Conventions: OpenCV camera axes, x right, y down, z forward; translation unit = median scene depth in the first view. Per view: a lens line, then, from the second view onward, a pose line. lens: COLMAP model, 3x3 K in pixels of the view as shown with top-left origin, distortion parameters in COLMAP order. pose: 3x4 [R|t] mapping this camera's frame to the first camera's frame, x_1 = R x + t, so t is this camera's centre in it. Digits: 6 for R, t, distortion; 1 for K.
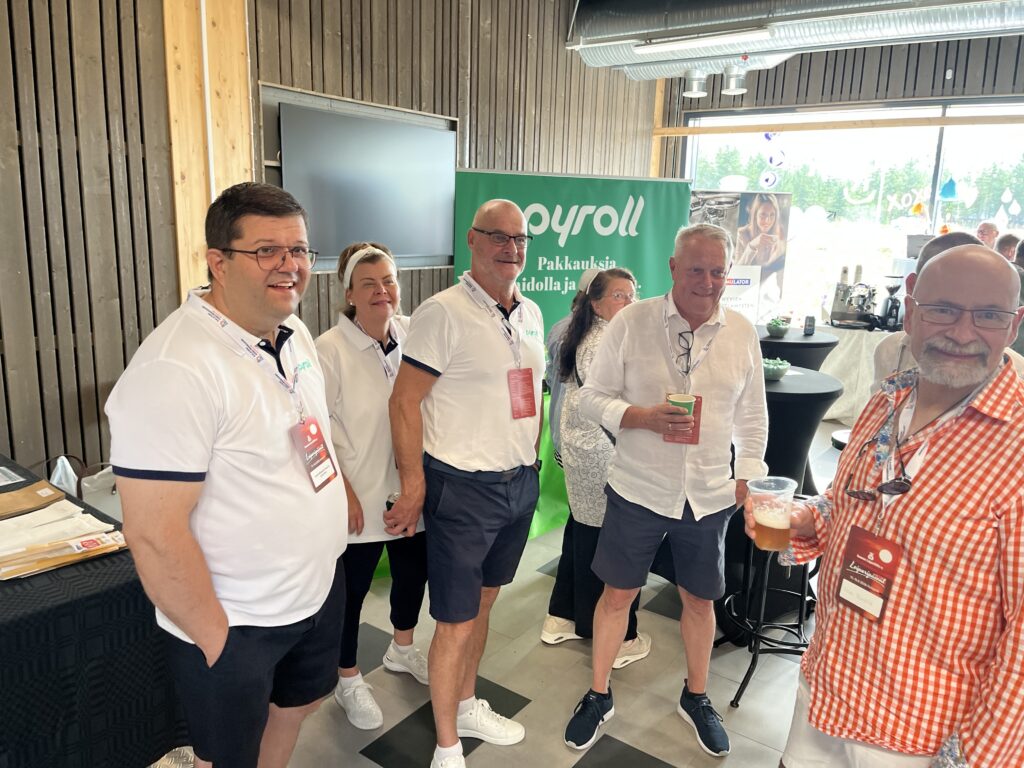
lens RADIAL K [[773.4, 0, 514.1], [0, 773.4, 385.3], [0, 0, 1]] dist [-0.011802, -0.008972]
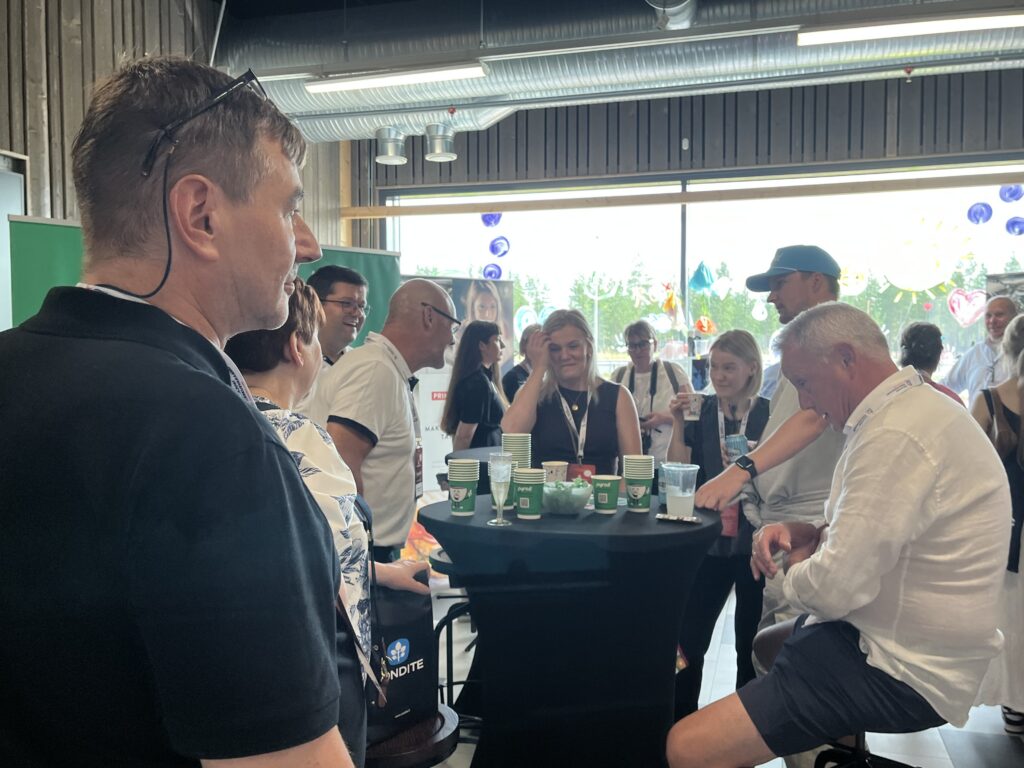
lens RADIAL K [[929.8, 0, 514.6], [0, 929.8, 388.6], [0, 0, 1]] dist [0.019421, 0.000000]
pose [[0.939060, -0.044555, 0.340854, 0.025548], [0.103773, 0.982047, -0.157527, 0.002831], [-0.327716, 0.183299, 0.926825, 0.151546]]
